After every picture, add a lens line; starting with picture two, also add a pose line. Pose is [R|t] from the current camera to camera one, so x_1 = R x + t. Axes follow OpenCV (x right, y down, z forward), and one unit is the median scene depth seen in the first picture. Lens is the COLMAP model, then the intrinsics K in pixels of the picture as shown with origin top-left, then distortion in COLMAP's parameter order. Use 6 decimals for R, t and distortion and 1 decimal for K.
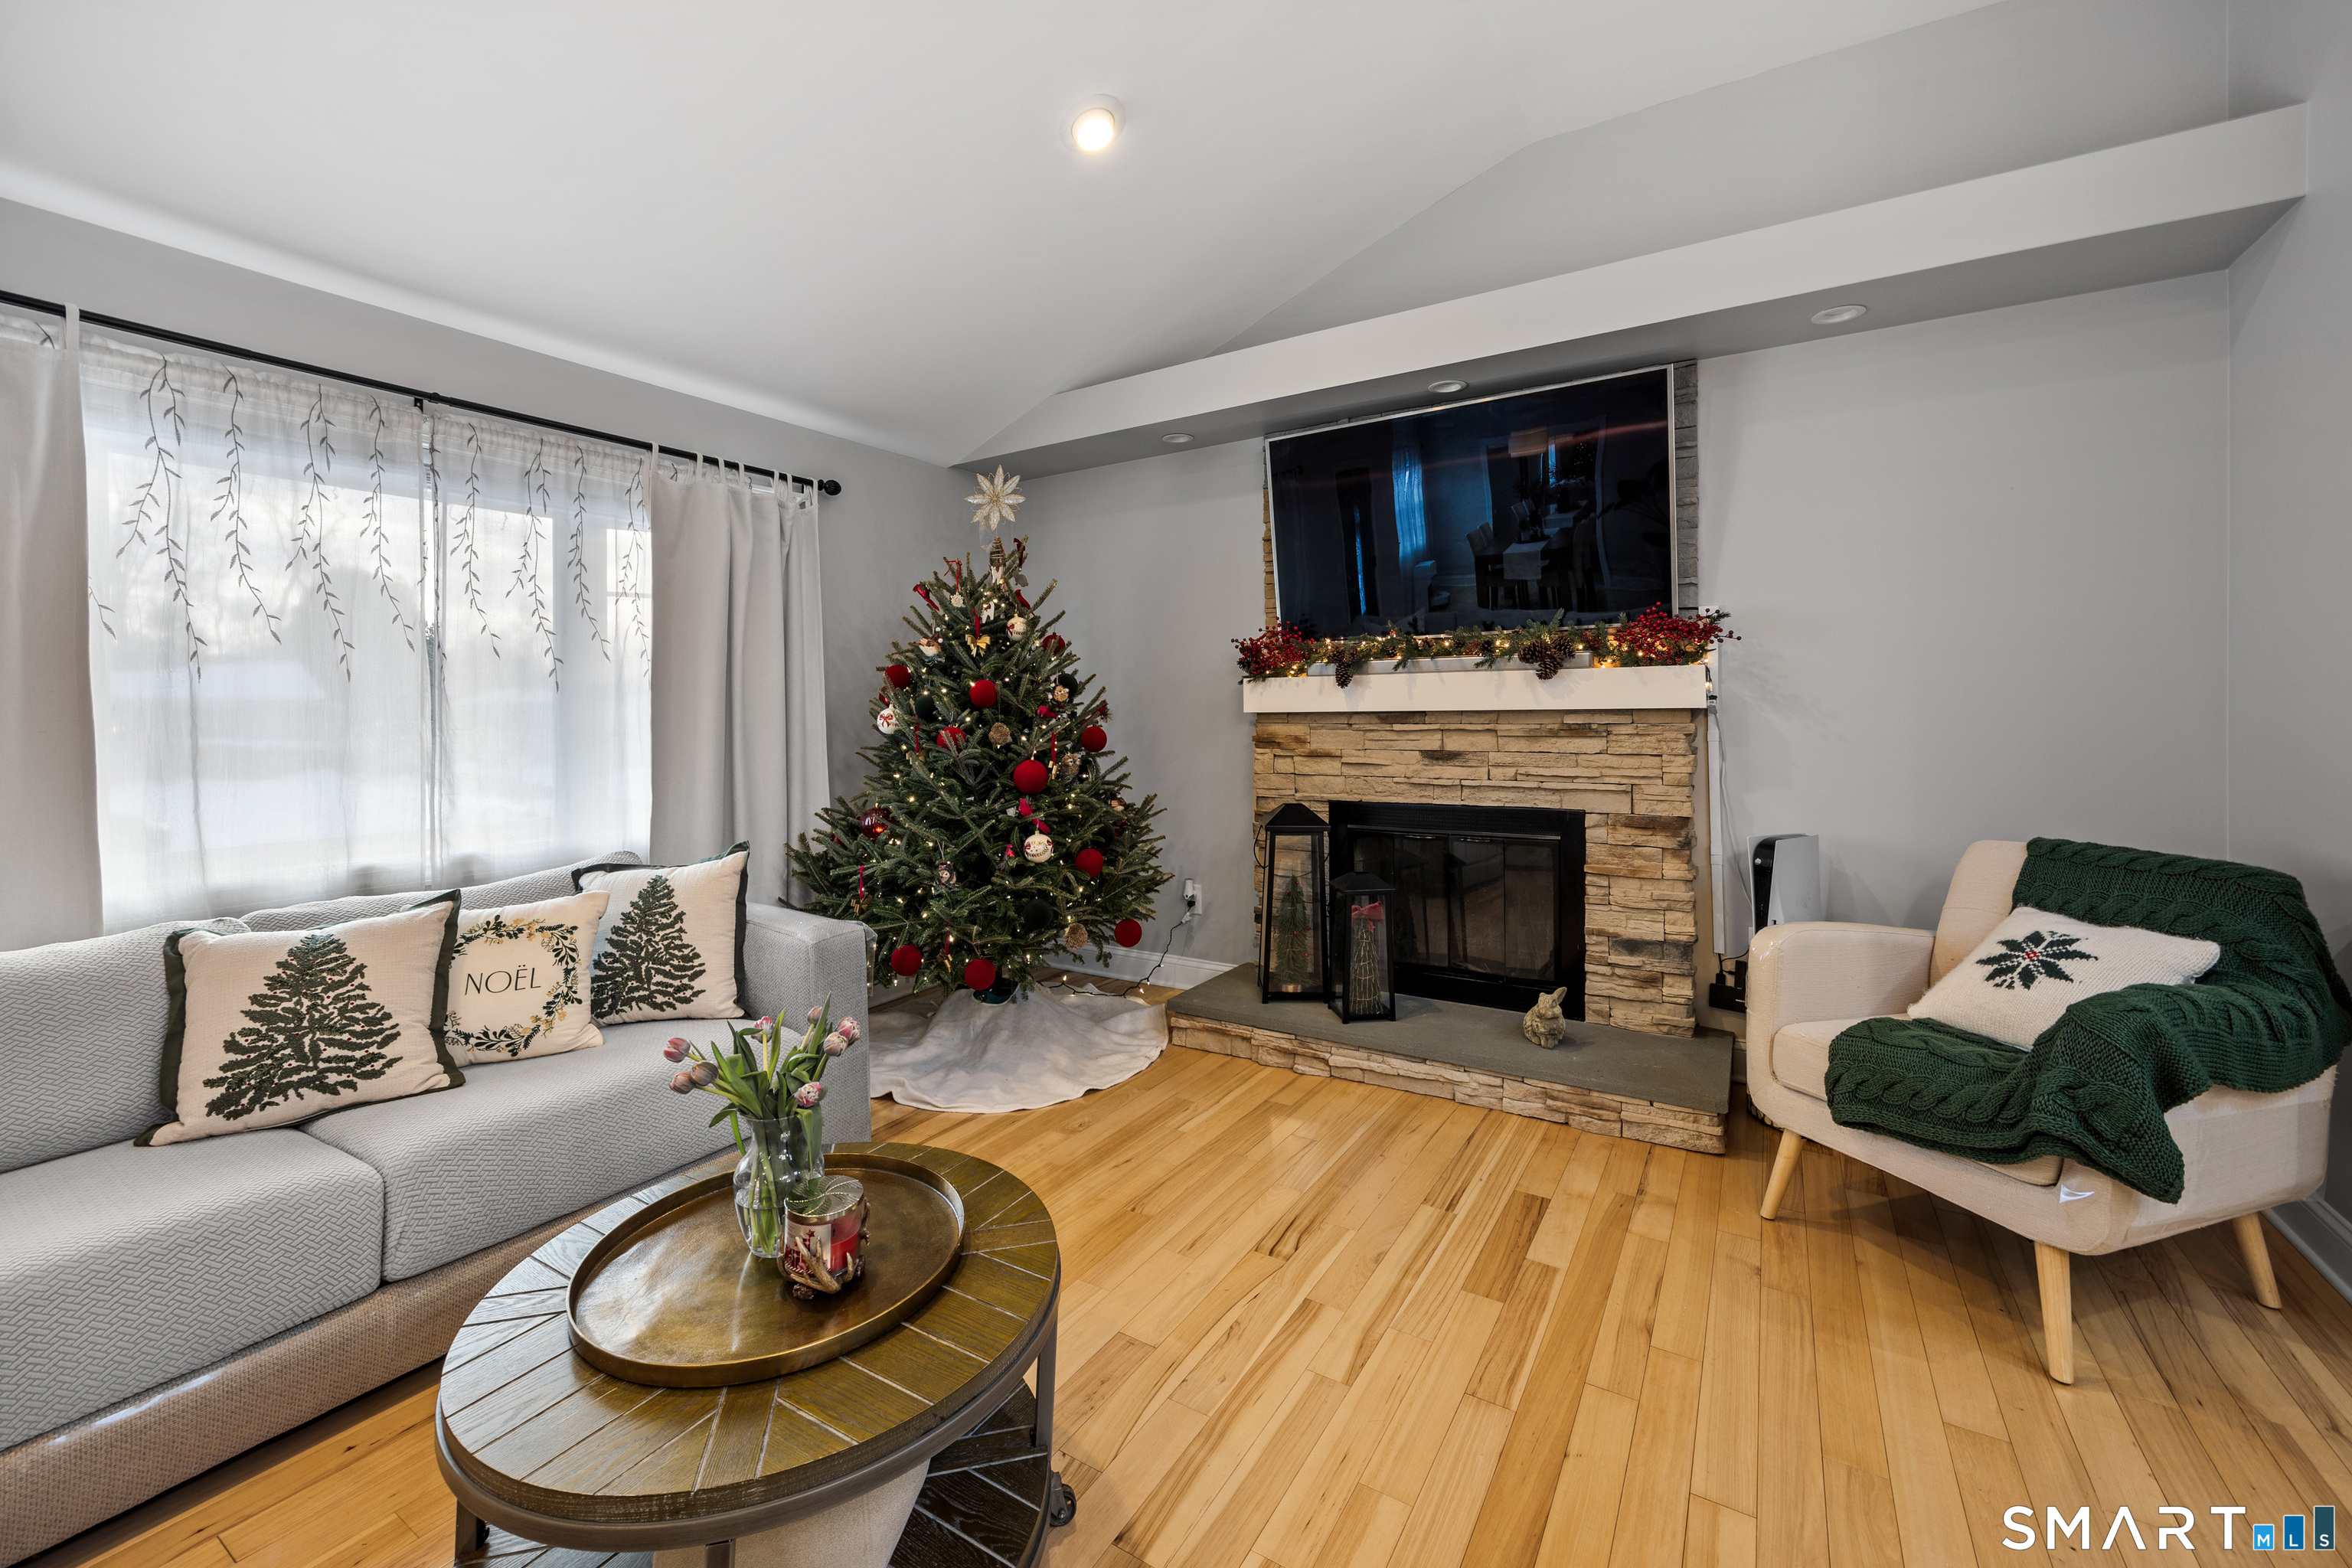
lens RADIAL K [[965.9, 0, 1220.2], [0, 965.9, 713.6], [0, 0, 1]] dist [-0.000990, -0.000728]
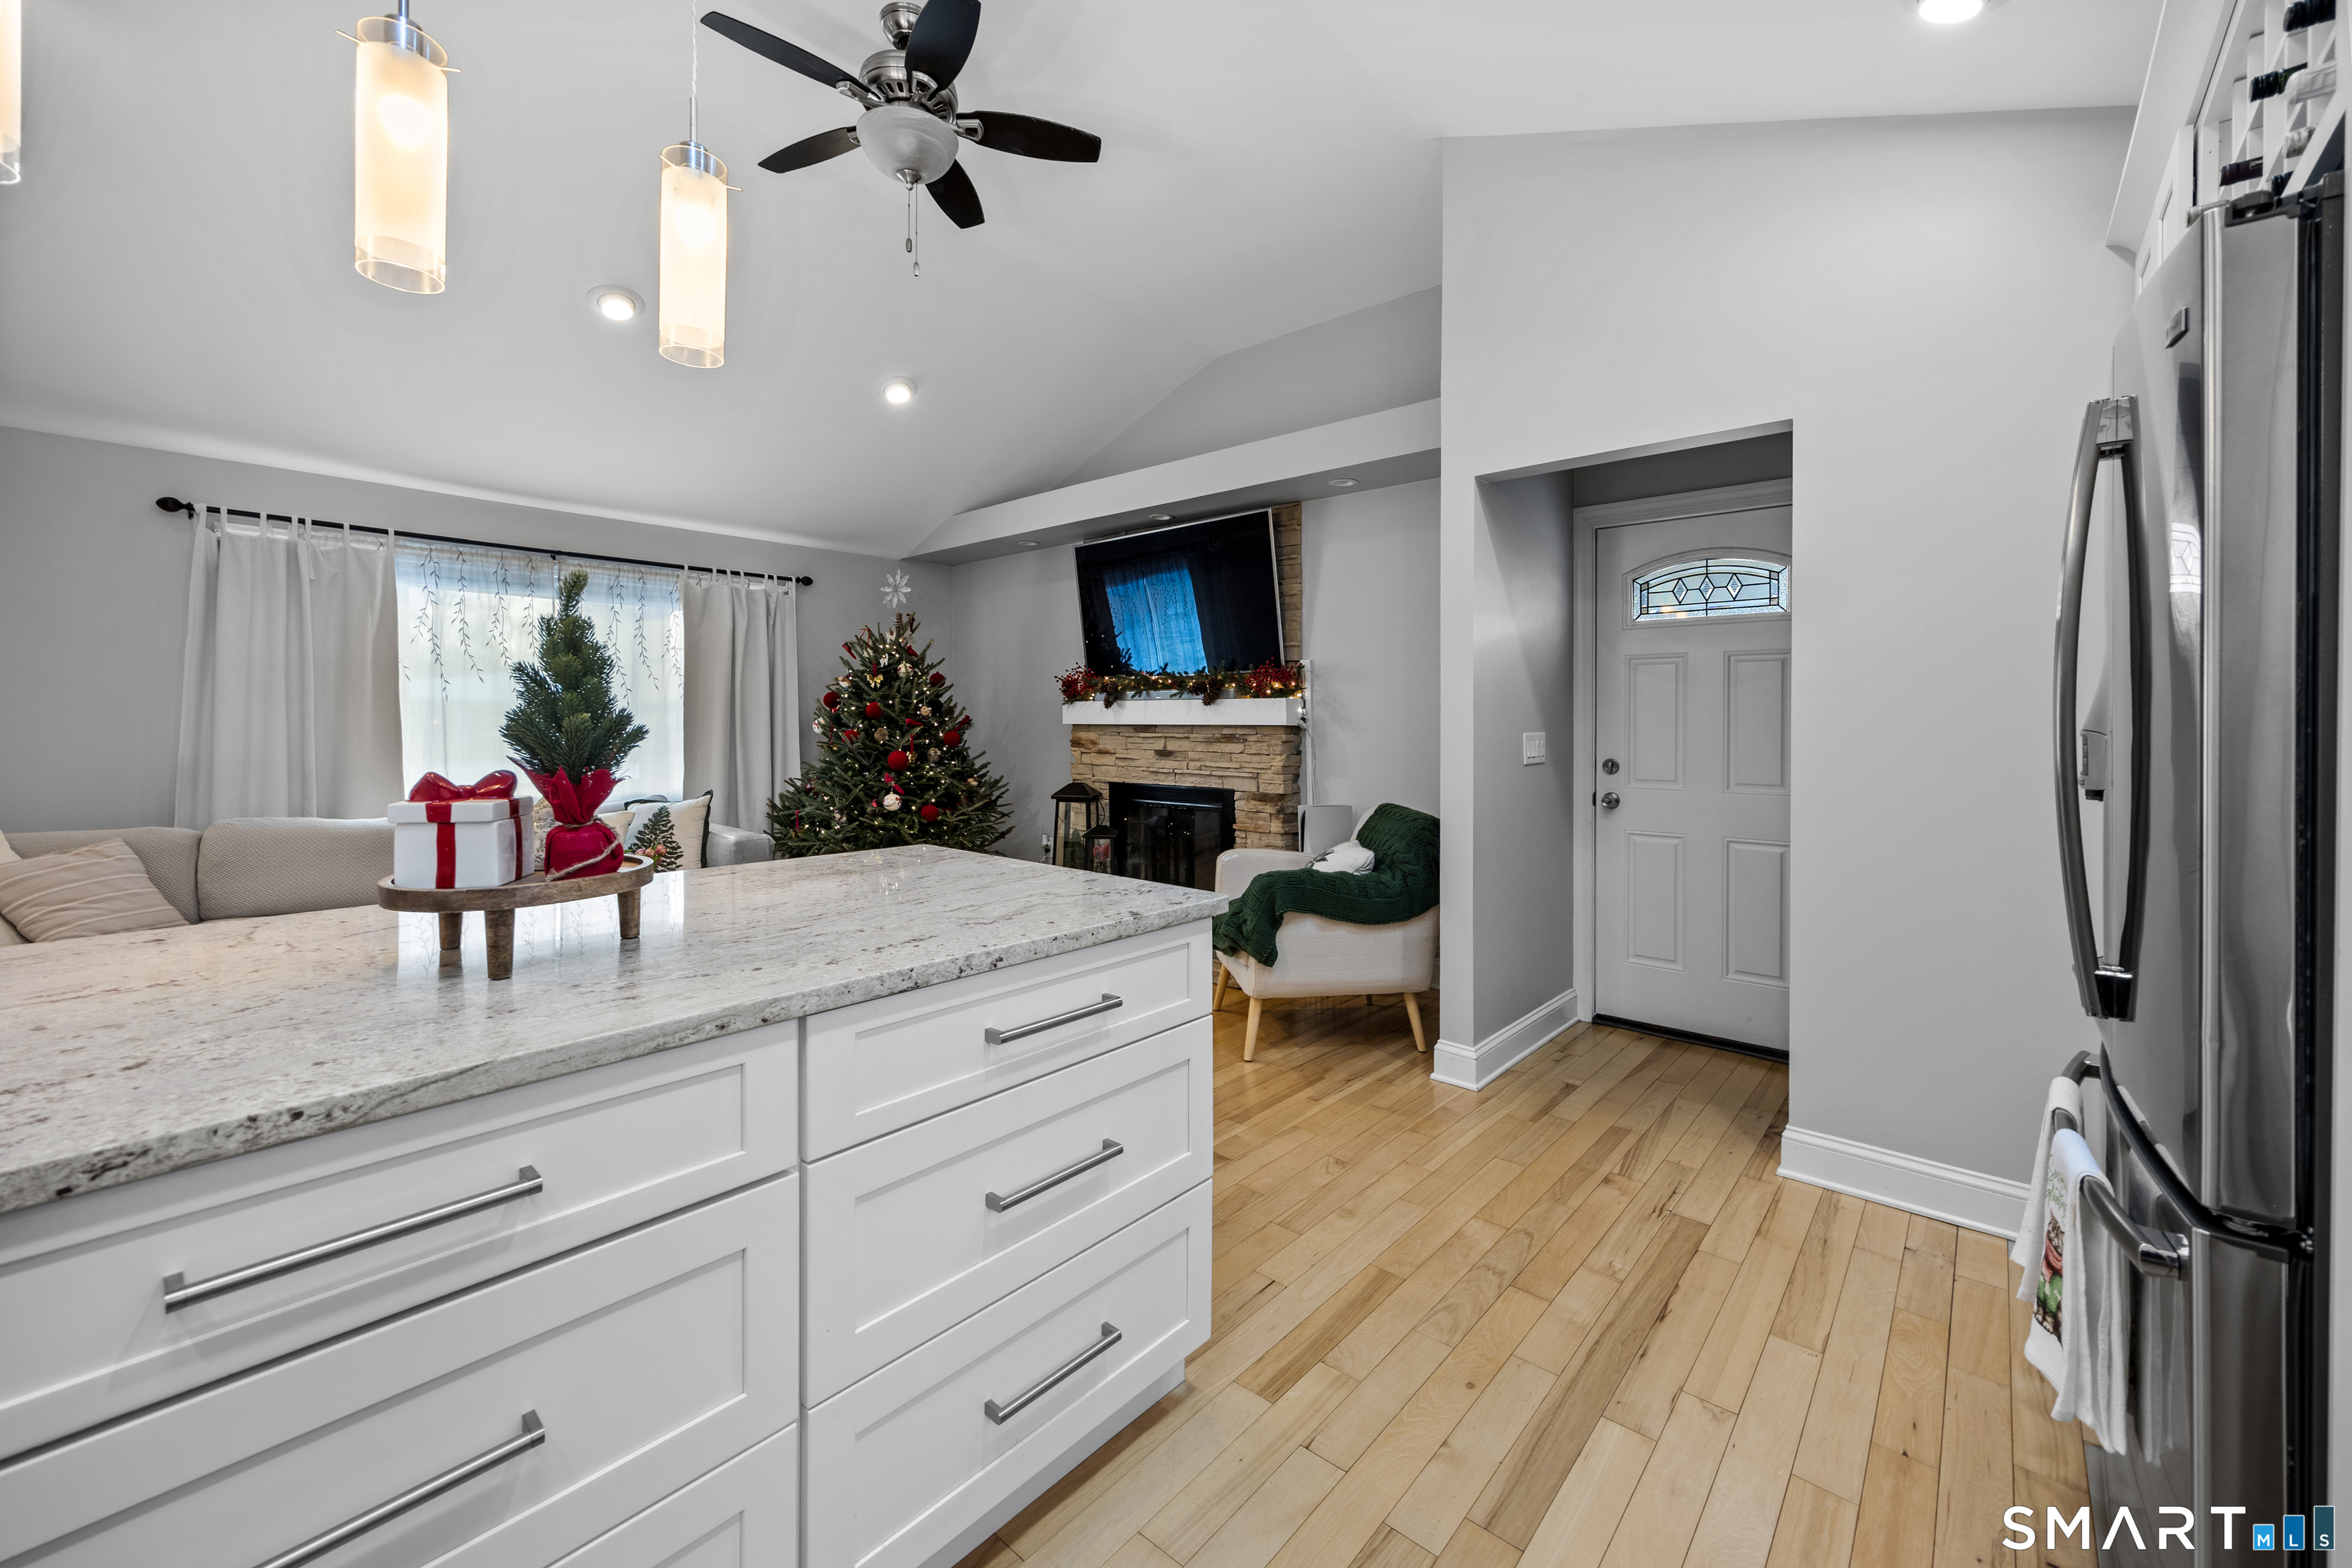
lens RADIAL K [[940.5, 0, 1228.8], [0, 940.5, 729.9], [0, 0, 1]] dist [0.022238, 0.000092]
pose [[0.989450, 0.014496, -0.144149, 0.582428], [-0.013486, 0.999877, 0.007978, -0.008277], [0.144247, -0.005950, 0.989524, -0.507962]]
